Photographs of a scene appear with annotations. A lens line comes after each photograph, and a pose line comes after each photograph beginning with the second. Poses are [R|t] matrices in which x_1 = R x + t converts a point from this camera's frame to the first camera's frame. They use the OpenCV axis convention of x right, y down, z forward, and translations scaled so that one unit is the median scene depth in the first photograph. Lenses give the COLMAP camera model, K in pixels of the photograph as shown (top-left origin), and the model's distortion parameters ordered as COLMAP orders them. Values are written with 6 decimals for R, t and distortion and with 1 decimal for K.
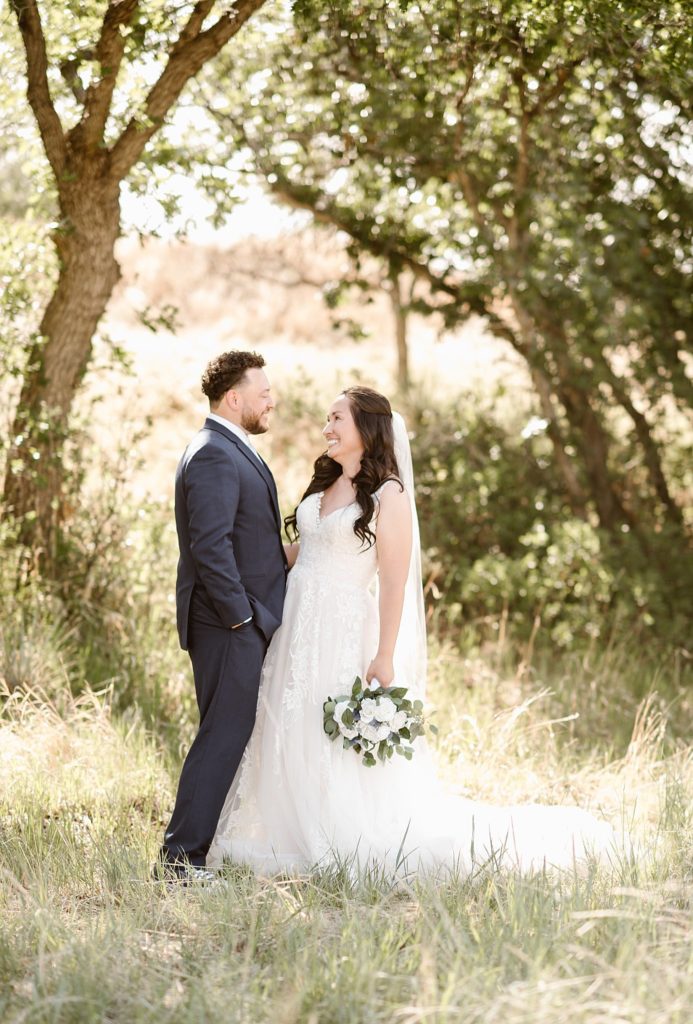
lens RADIAL K [[2582.2, 0, 346.5], [0, 2582.2, 512.0], [0, 0, 1]] dist [0.058212, -0.216042]
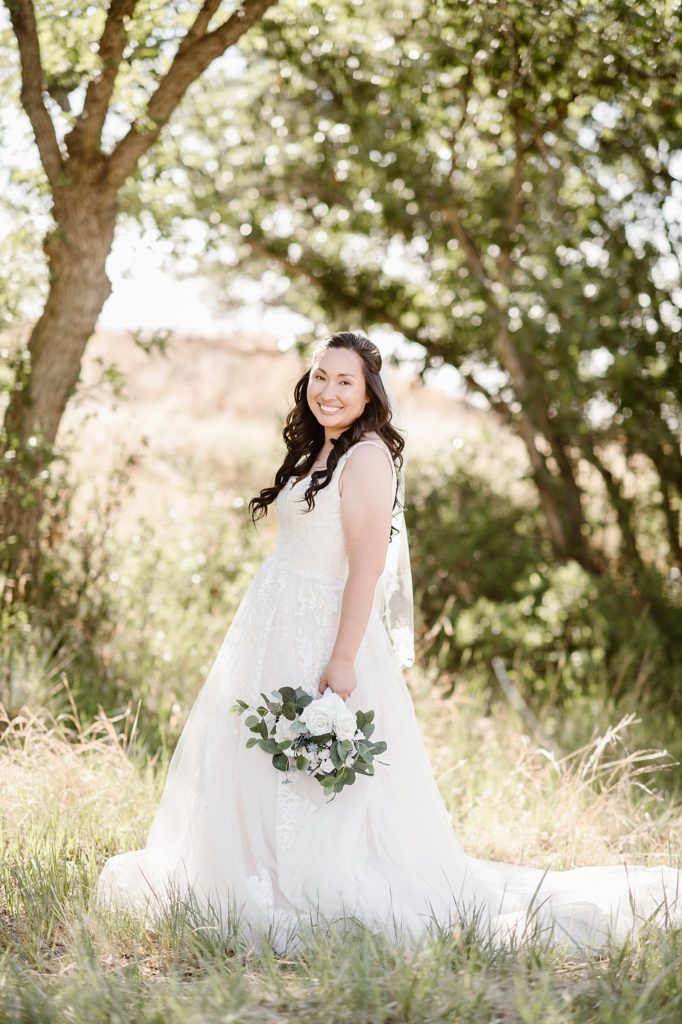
lens RADIAL K [[2461.1, 0, 341.0], [0, 2461.1, 512.0], [0, 0, 1]] dist [0.062660, -1.334616]
pose [[0.999585, 0.017164, 0.023132, -0.024944], [-0.016497, 0.999452, -0.028699, 0.014247], [-0.023612, 0.028305, 0.999320, 0.104426]]
